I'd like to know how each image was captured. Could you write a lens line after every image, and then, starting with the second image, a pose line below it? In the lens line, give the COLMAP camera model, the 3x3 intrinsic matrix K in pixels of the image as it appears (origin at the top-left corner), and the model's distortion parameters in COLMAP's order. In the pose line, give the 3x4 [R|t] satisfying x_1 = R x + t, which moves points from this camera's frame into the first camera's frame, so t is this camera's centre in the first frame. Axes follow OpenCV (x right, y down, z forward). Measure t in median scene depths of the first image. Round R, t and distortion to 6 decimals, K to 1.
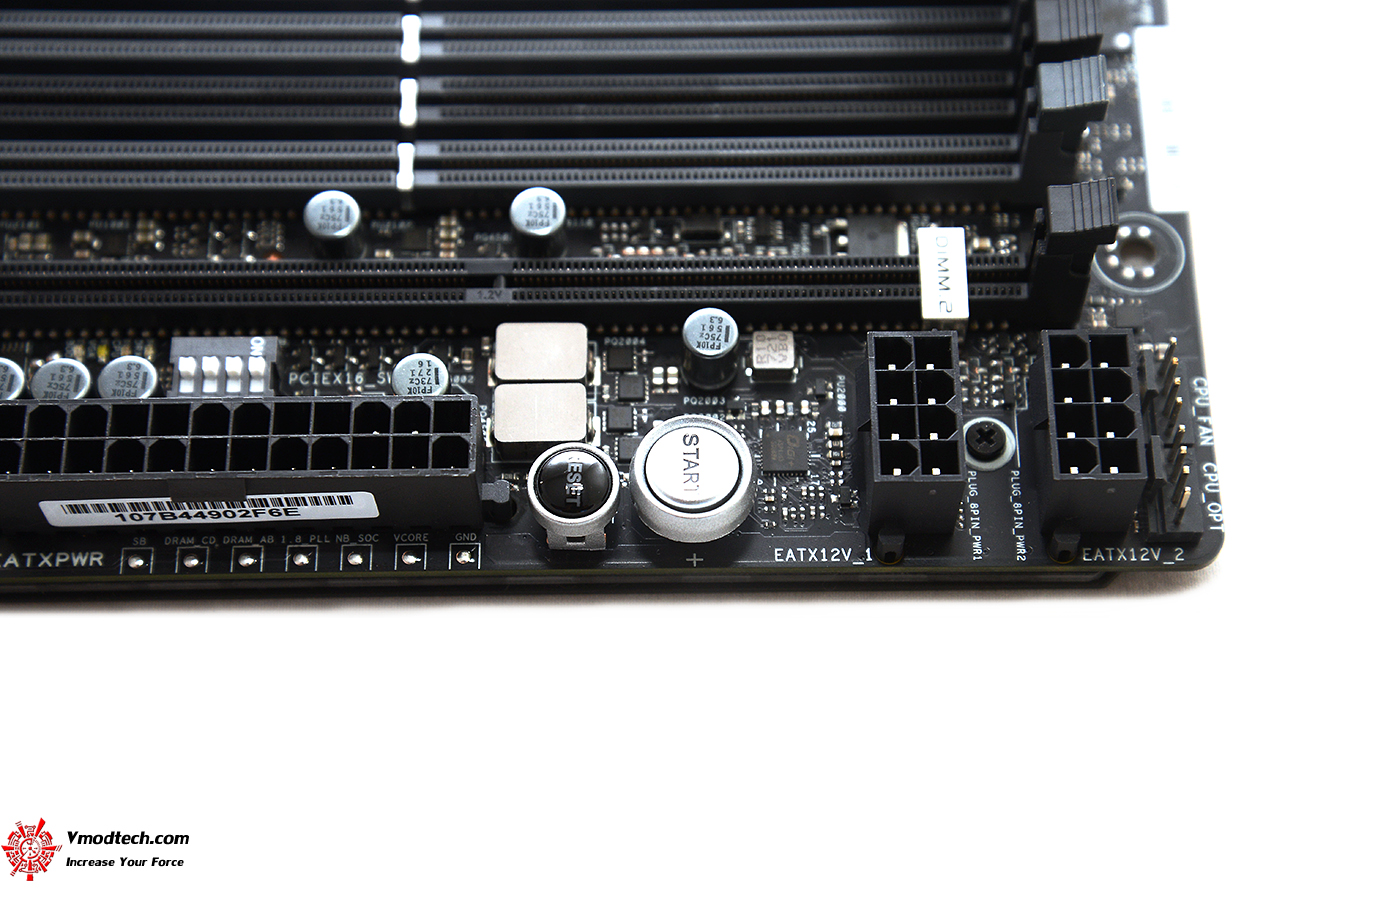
lens RADIAL K [[2670.7, 0, 681.2], [0, 2670.7, 442.5], [0, 0, 1]] dist [0.334367, -0.046849]
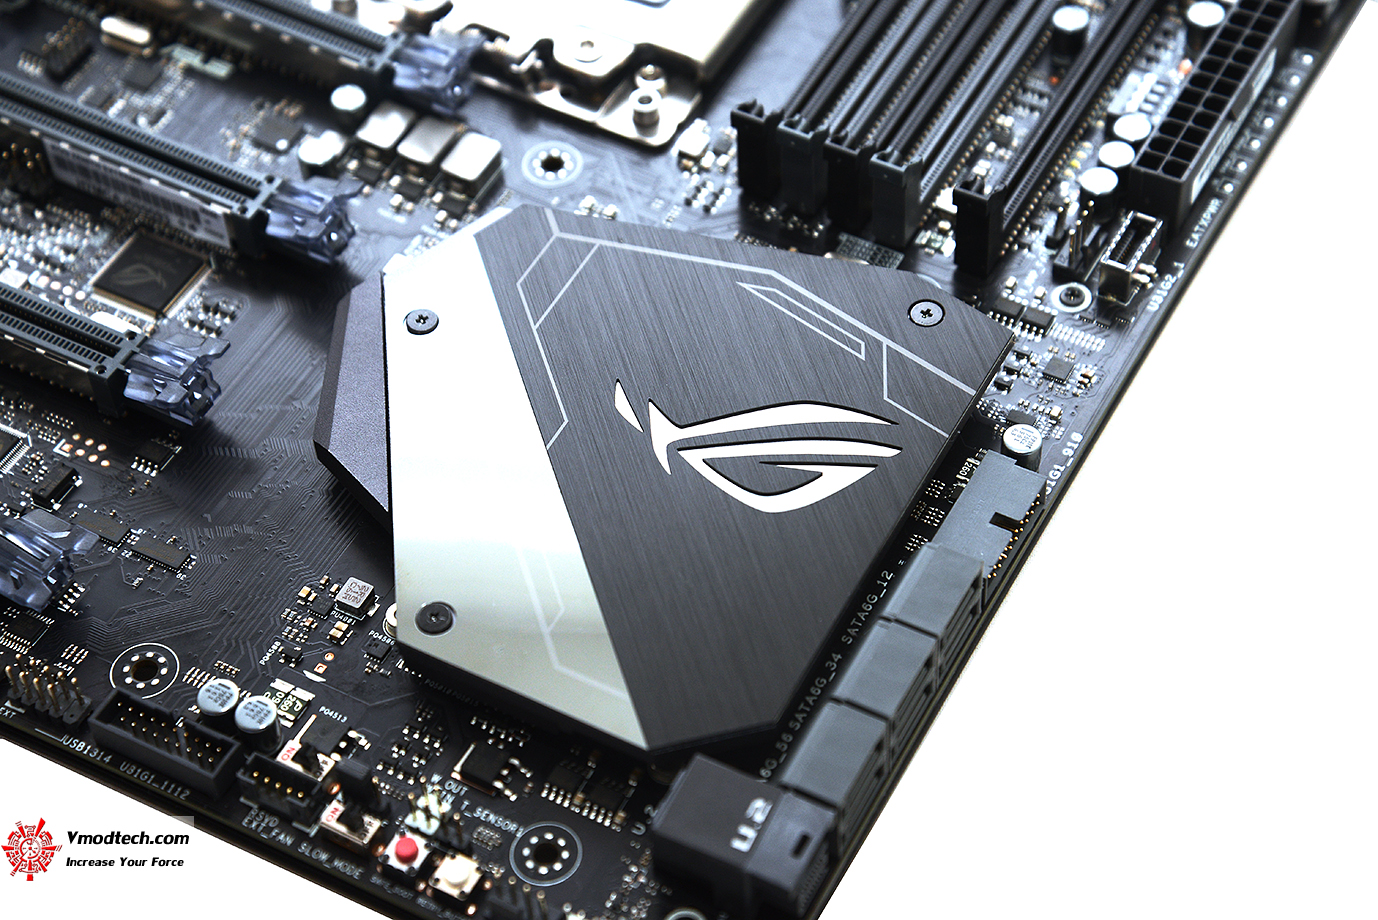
lens RADIAL K [[2701.6, 0, 689.0], [0, 2701.6, 460.0], [0, 0, 1]] dist [0.423373, -0.112429]
pose [[0.489321, -0.691490, 0.531419, -1.313544], [0.792369, 0.607053, 0.060308, -0.206832], [-0.364302, 0.391570, 0.844960, -0.207852]]
